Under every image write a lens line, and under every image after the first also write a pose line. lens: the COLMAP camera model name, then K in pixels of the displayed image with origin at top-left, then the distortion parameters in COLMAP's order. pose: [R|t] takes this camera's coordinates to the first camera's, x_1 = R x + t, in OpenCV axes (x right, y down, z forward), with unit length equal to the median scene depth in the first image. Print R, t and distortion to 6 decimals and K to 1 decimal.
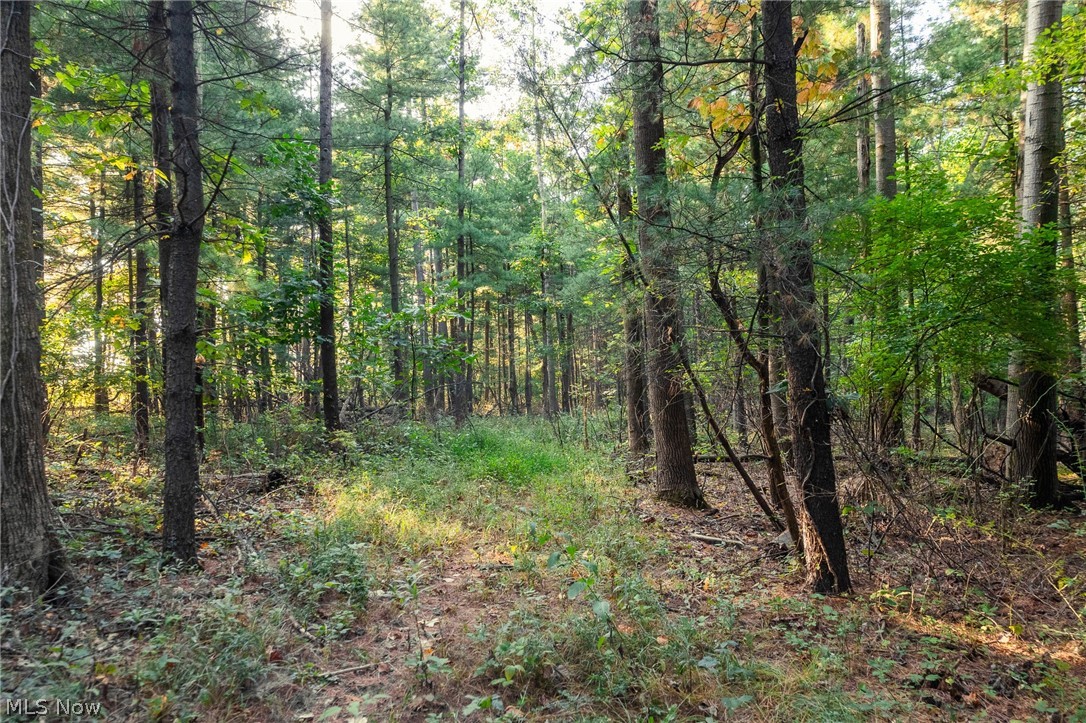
lens RADIAL K [[752.4, 0, 543.0], [0, 752.4, 361.5], [0, 0, 1]] dist [0.000728, 0.001337]
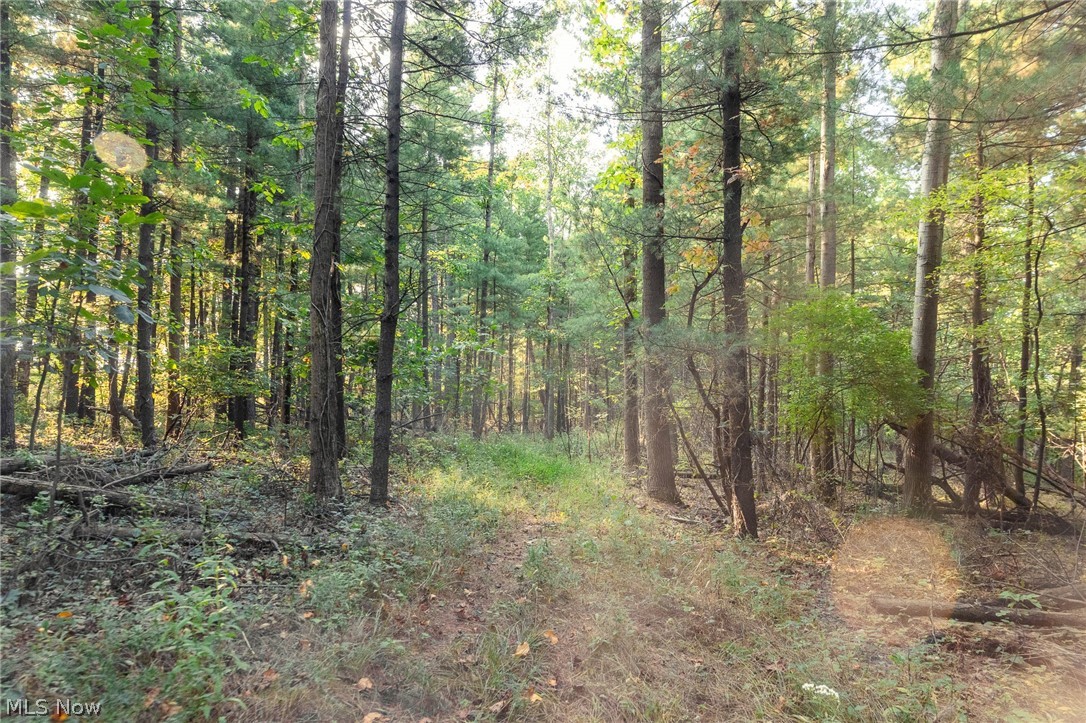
lens RADIAL K [[752.4, 0, 543.0], [0, 752.4, 361.5], [0, 0, 1]] dist [0.000728, 0.001337]
pose [[0.998654, 0.049416, 0.015767, -0.055193], [-0.049015, 0.998488, -0.024875, -0.019273], [-0.016972, 0.024069, 0.999566, -0.294220]]
